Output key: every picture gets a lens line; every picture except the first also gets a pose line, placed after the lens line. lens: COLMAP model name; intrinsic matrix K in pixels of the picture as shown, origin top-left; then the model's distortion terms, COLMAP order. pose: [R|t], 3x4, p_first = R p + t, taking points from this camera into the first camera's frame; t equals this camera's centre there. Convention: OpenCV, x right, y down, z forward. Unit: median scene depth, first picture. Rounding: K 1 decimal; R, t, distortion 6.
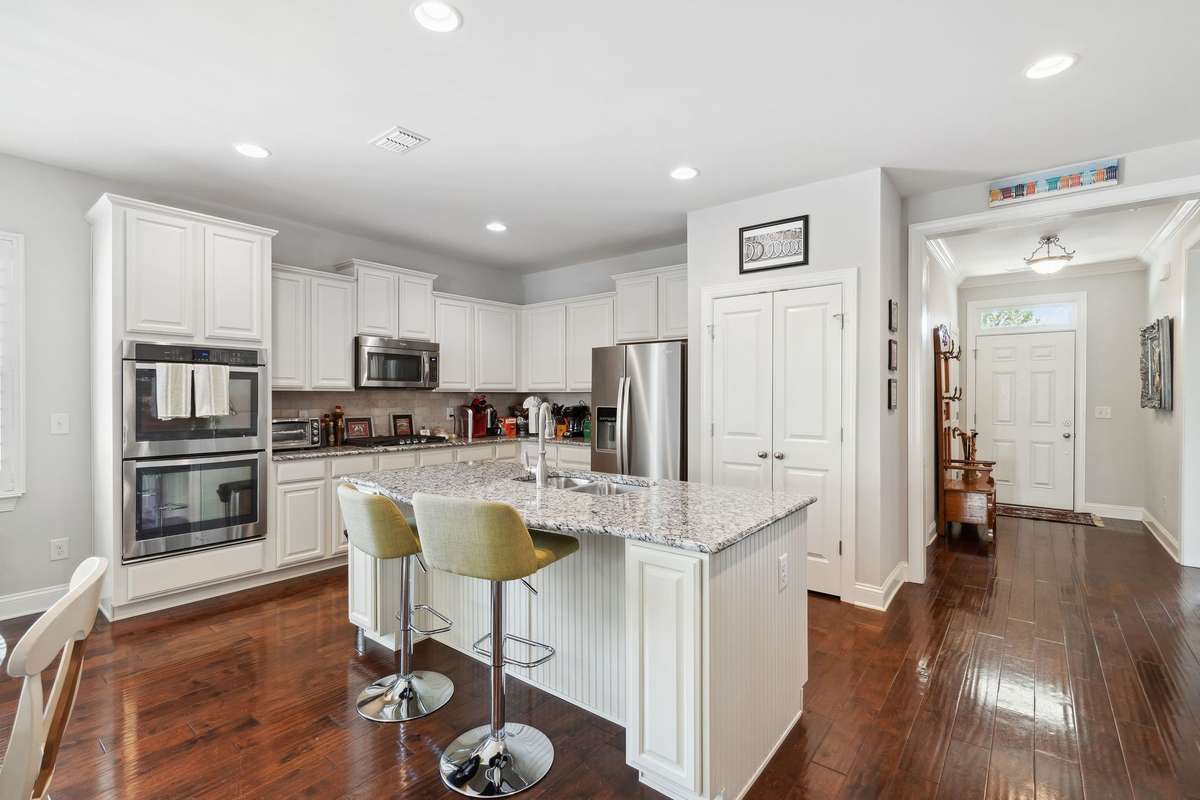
lens RADIAL K [[553.6, 0, 597.4], [0, 553.6, 394.2], [0, 0, 1]] dist [0.002437, 0.001483]
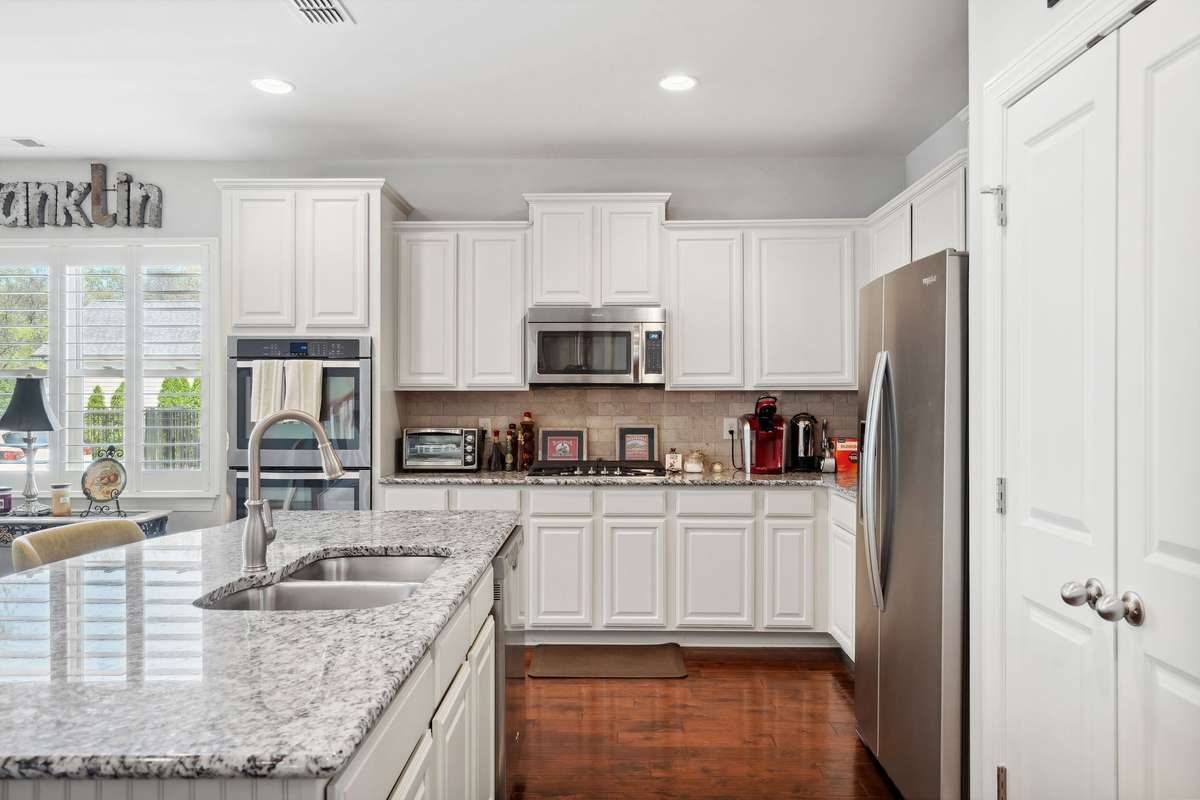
lens RADIAL K [[798.2, 0, 600.5], [0, 798.2, 409.2], [0, 0, 1]] dist [-0.003817, 0.002375]
pose [[0.612762, 0.006716, -0.790239, 0.390825], [0.004643, 0.999916, 0.012099, 0.005874], [0.790254, -0.011083, 0.612679, 0.483988]]
